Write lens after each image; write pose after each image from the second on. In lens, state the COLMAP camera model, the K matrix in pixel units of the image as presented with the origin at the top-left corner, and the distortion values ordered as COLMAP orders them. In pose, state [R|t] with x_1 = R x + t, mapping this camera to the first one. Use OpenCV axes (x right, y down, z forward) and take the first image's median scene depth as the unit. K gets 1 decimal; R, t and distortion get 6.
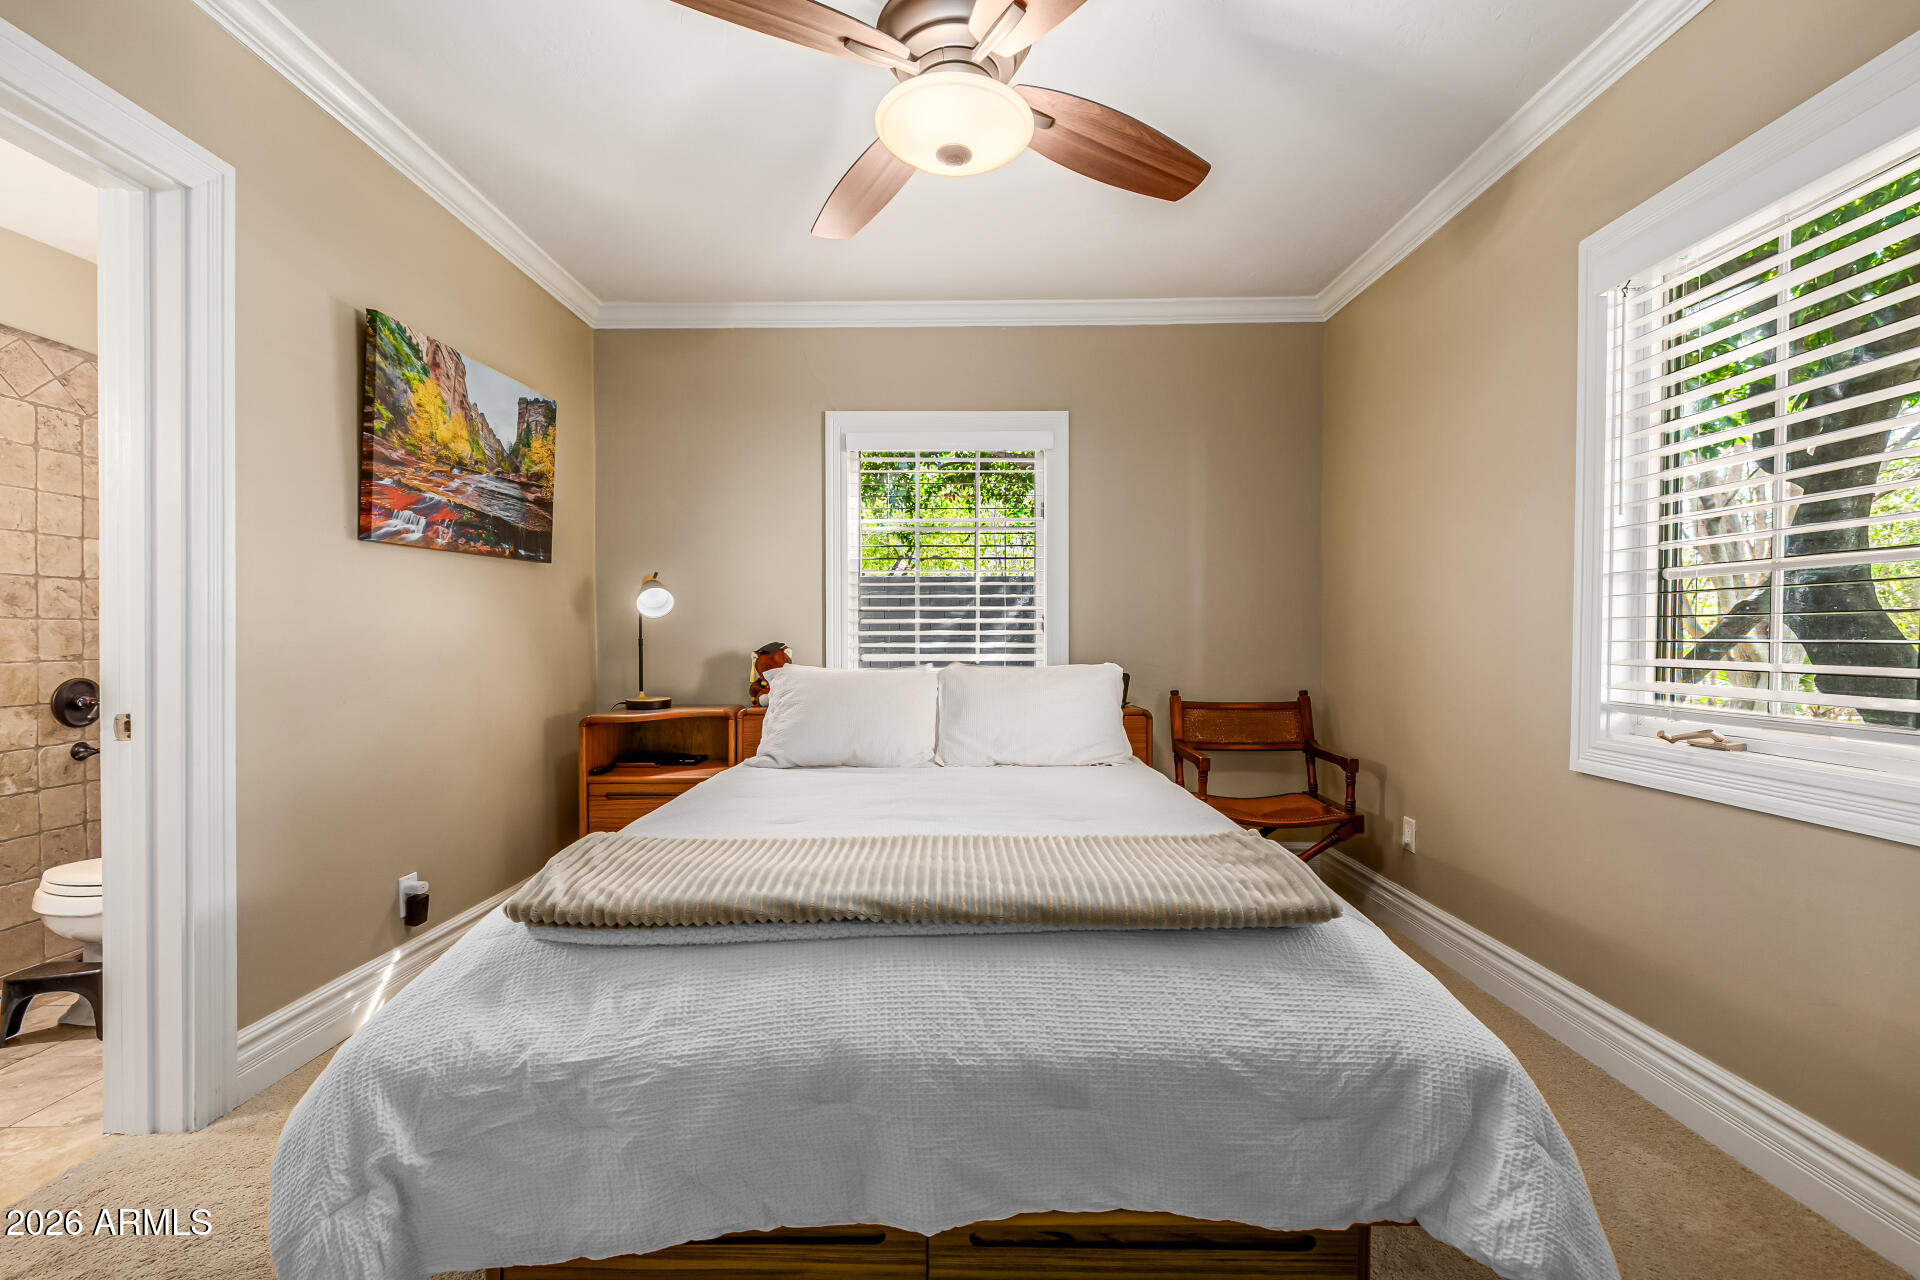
lens RADIAL K [[832.1, 0, 949.4], [0, 832.1, 646.3], [0, 0, 1]] dist [0.000259, 0.000516]
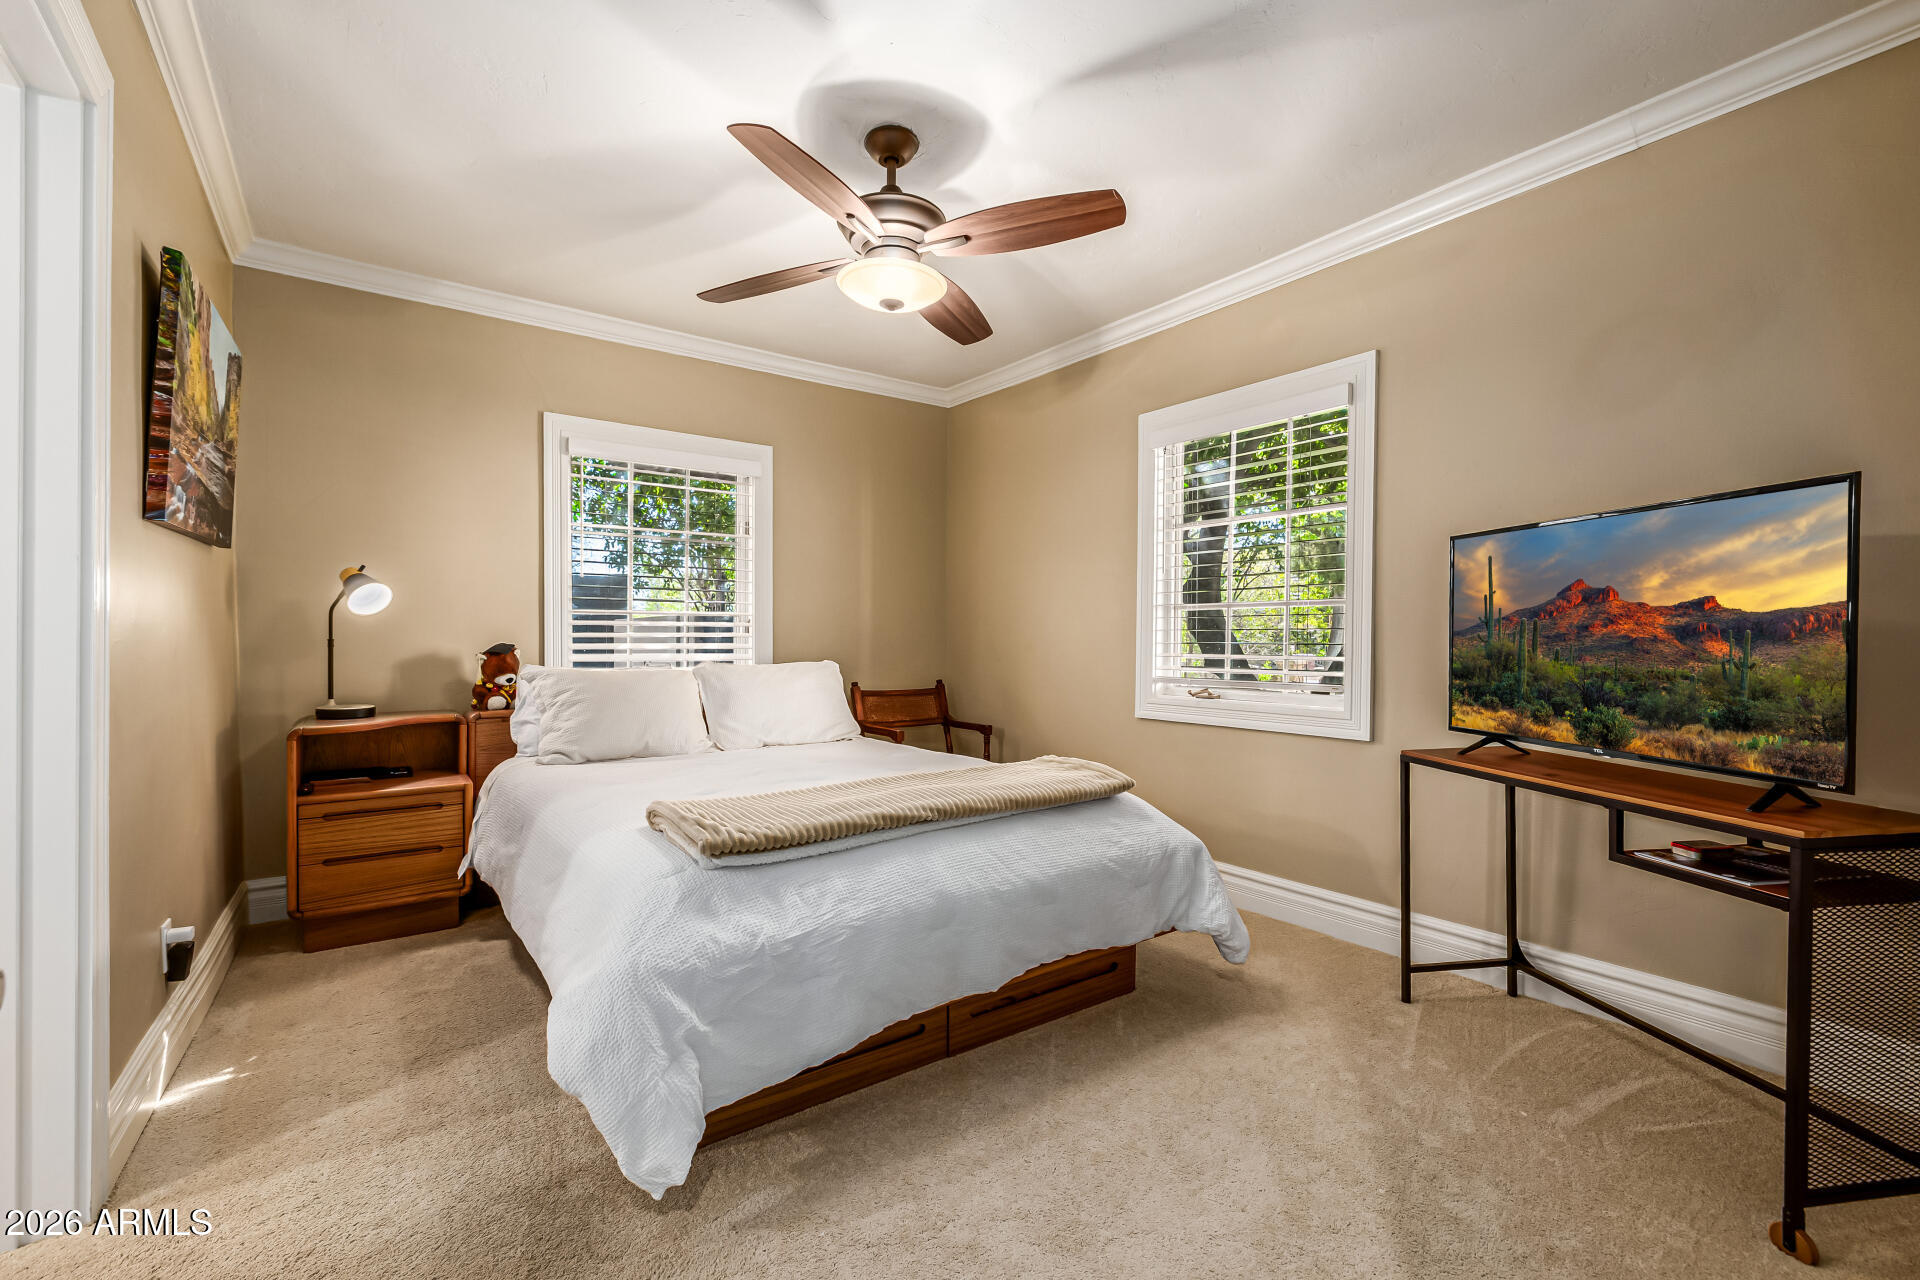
lens RADIAL K [[832.1, 0, 975.2], [0, 832.1, 648.8], [0, 0, 1]] dist [0.000259, 0.000516]
pose [[0.791745, -0.002839, 0.610845, -0.561010], [0.002443, 0.999996, 0.001481, 0.002449], [-0.610847, 0.000320, 0.791749, -0.166039]]
